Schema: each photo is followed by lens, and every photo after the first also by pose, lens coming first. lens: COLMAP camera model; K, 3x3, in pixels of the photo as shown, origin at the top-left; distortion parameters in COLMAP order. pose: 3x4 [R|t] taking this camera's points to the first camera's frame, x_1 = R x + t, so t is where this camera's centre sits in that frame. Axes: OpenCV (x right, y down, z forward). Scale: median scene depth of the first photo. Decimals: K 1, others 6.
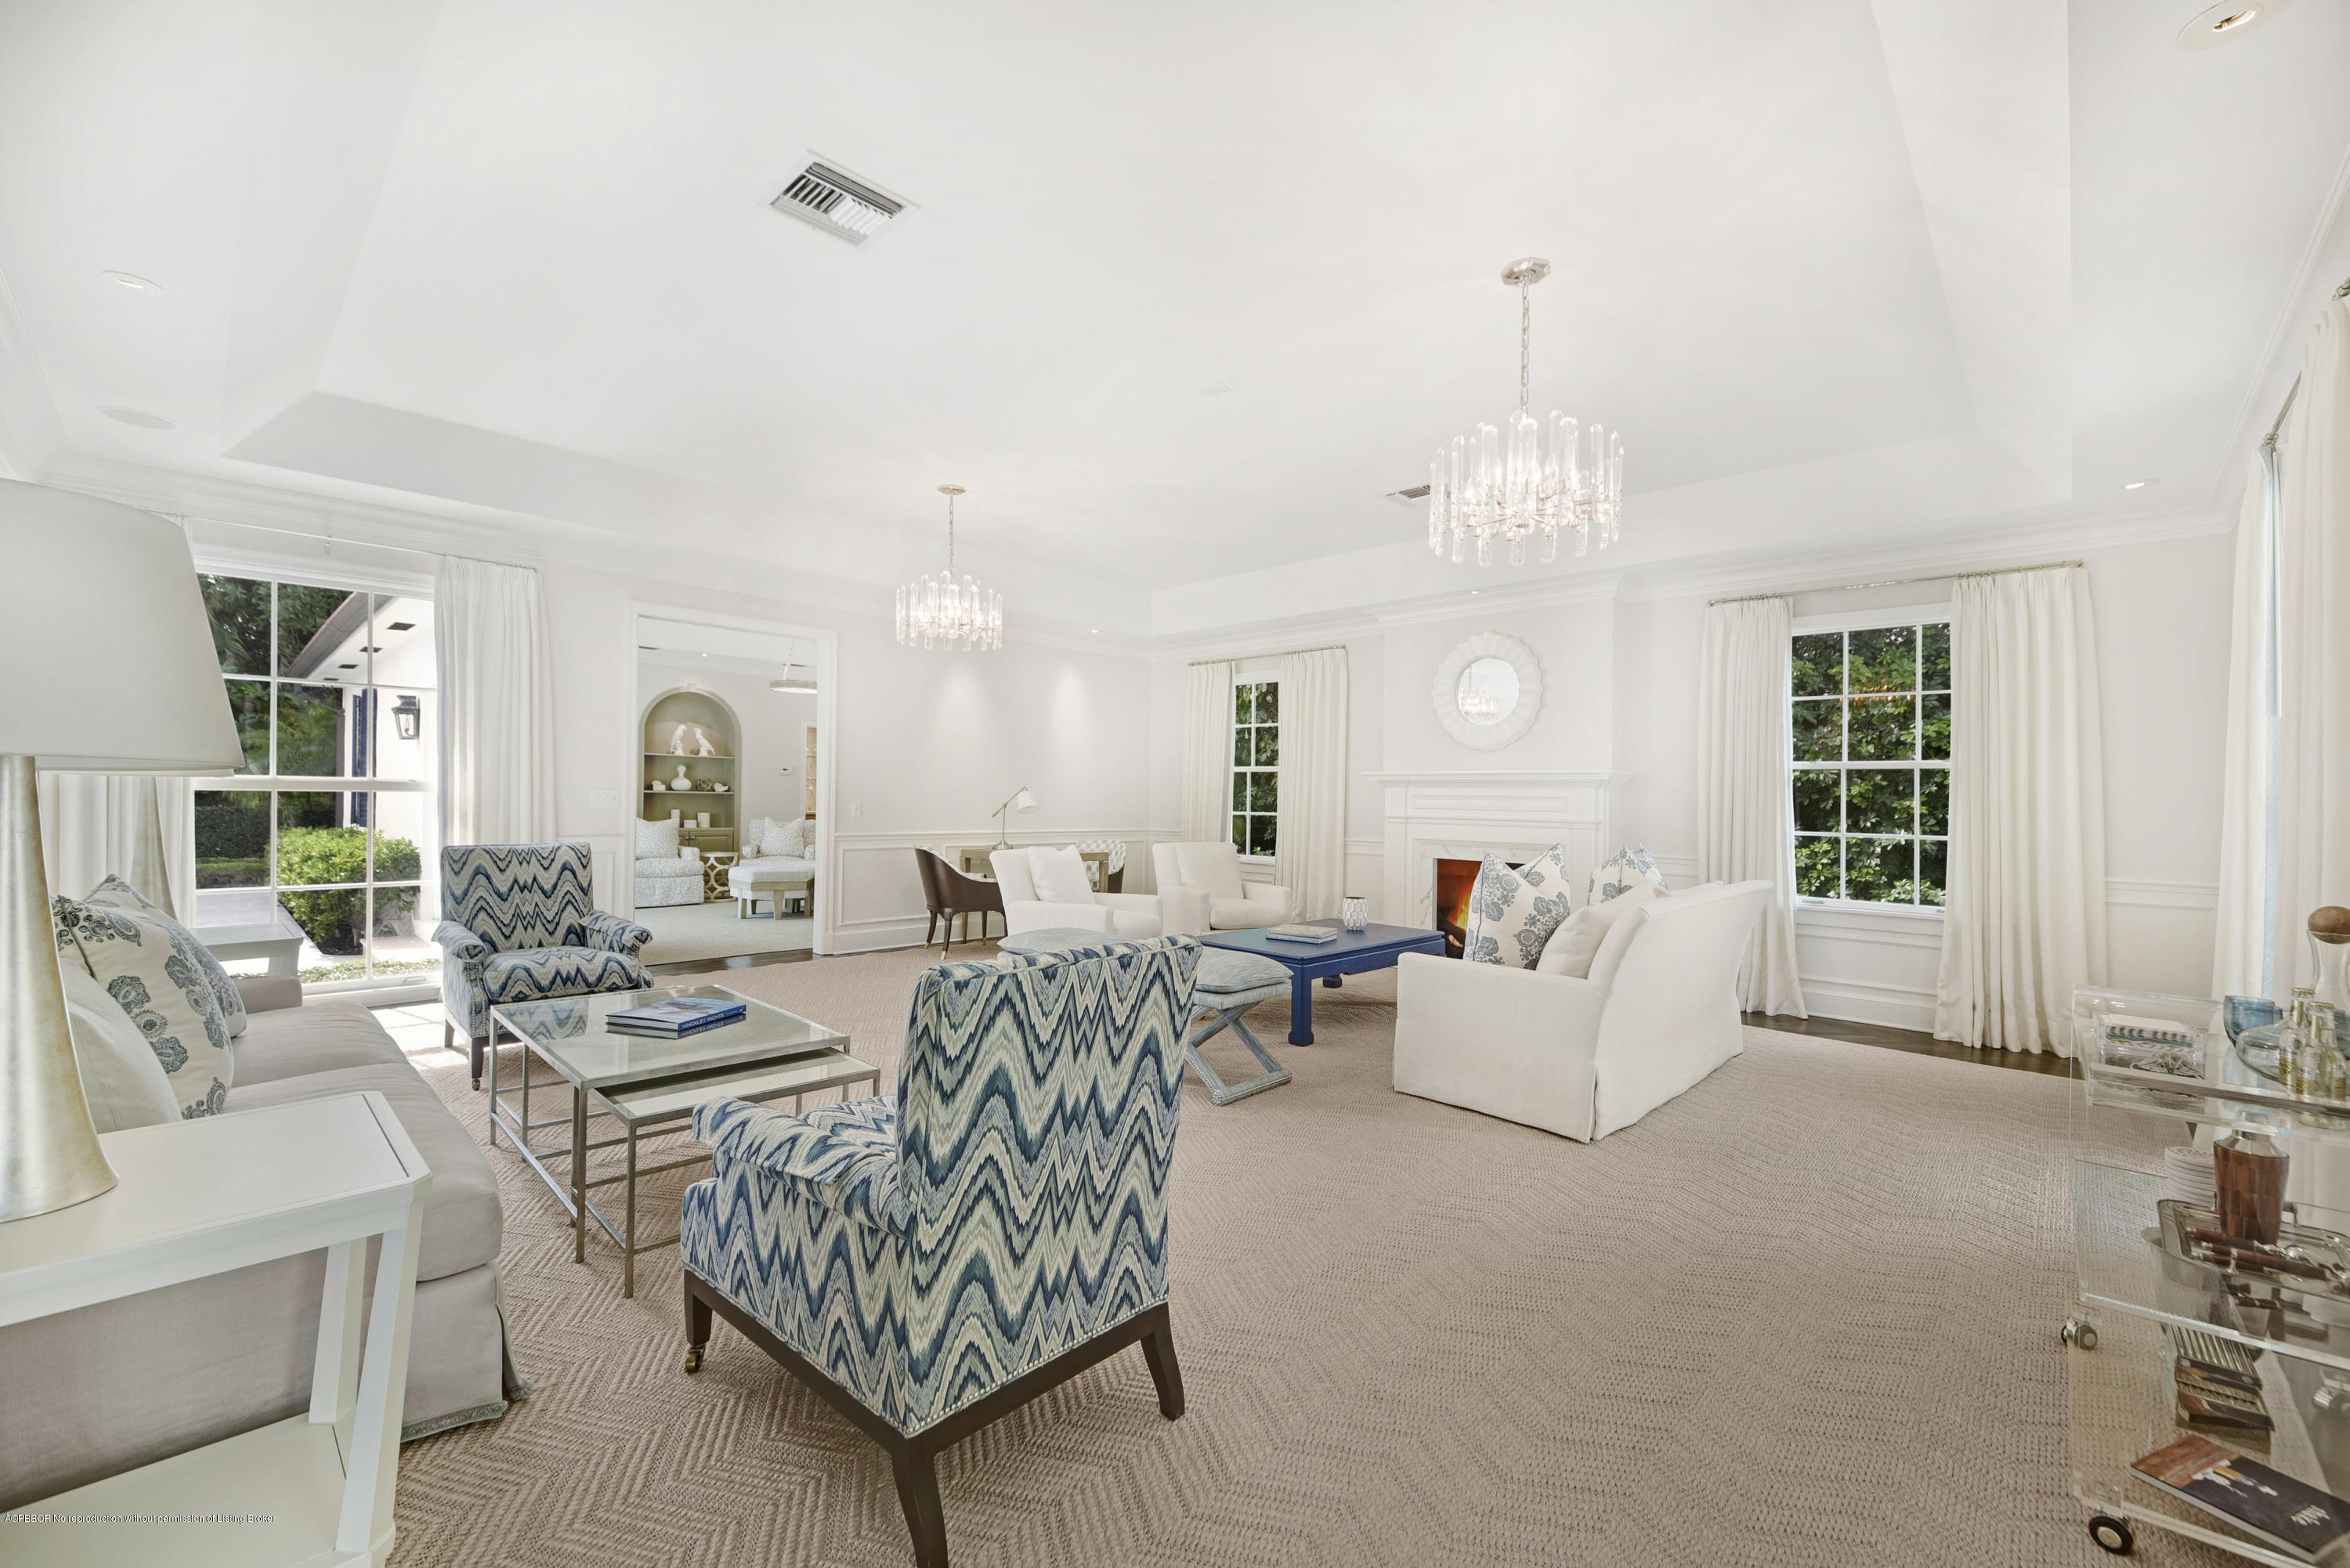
lens RADIAL K [[941.0, 0, 1168.6], [0, 941.0, 793.4], [0, 0, 1]] dist [-0.001338, -0.000312]
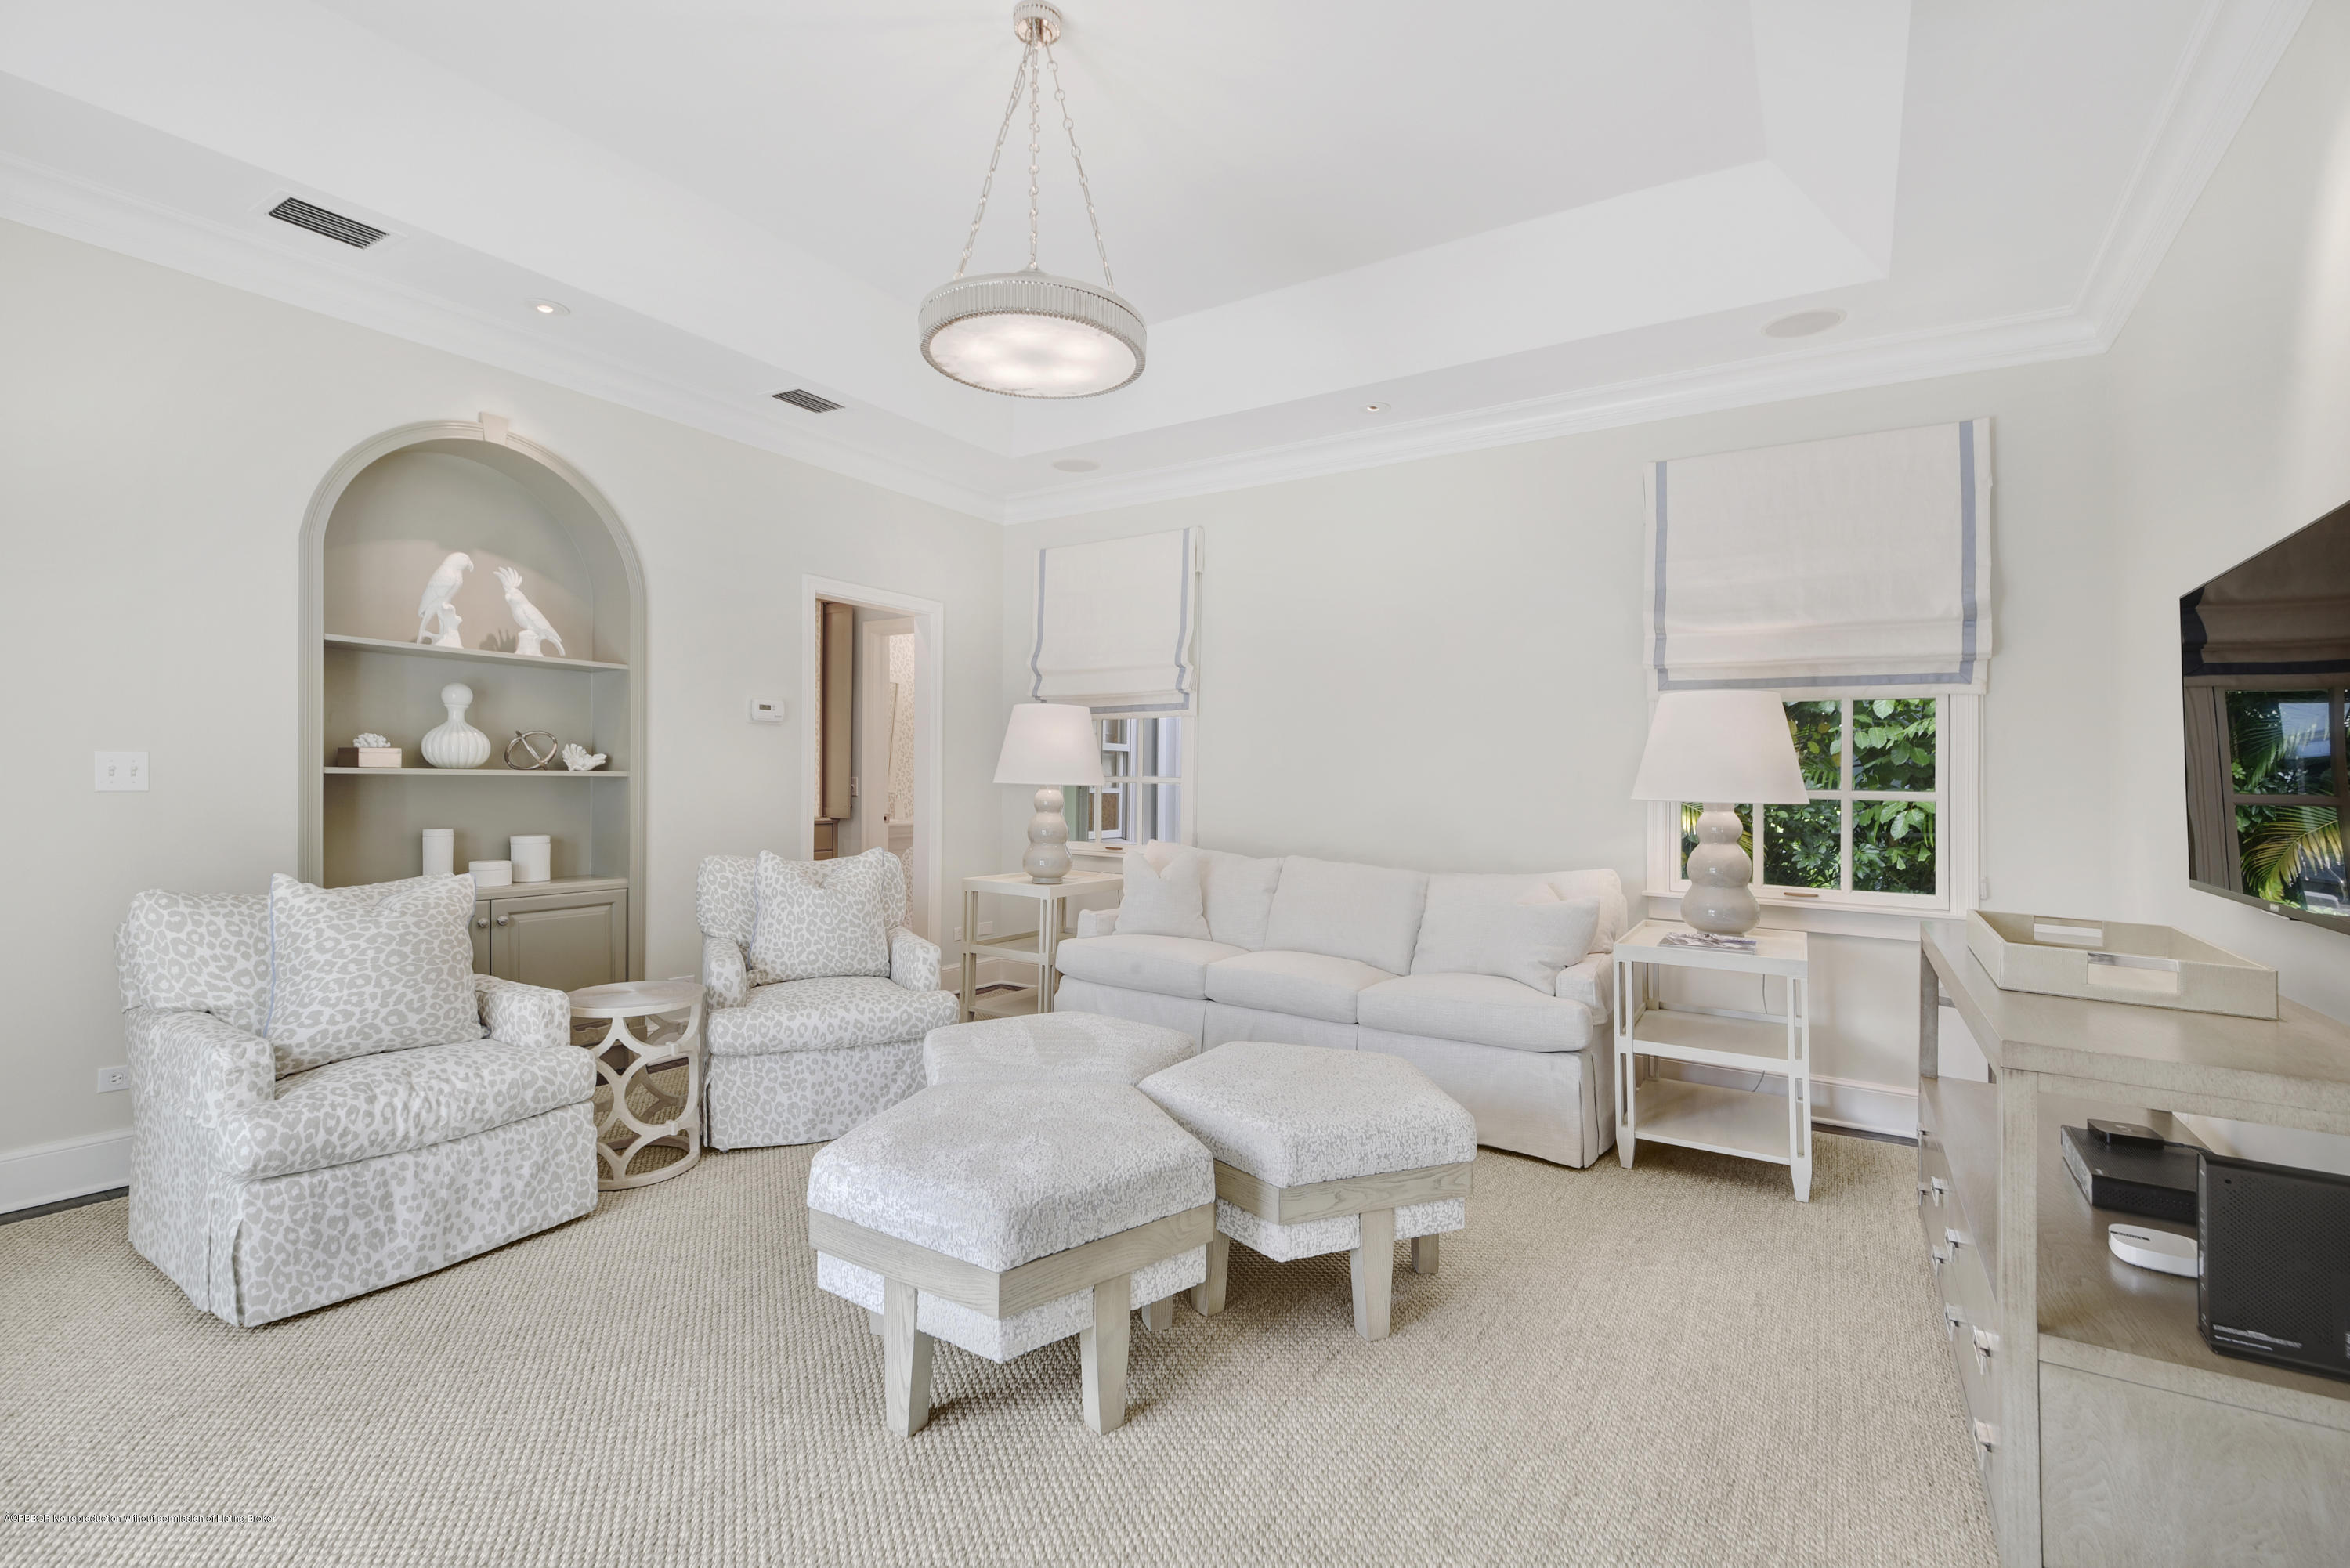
lens RADIAL K [[1021.9, 0, 1180.1], [0, 1021.9, 778.9], [0, 0, 1]] dist [-0.004247, -0.000176]
pose [[0.980839, -0.007107, 0.194690, -0.358899], [0.004039, 0.999861, 0.016153, -0.003477], [-0.194777, -0.015057, 0.980732, 0.640586]]
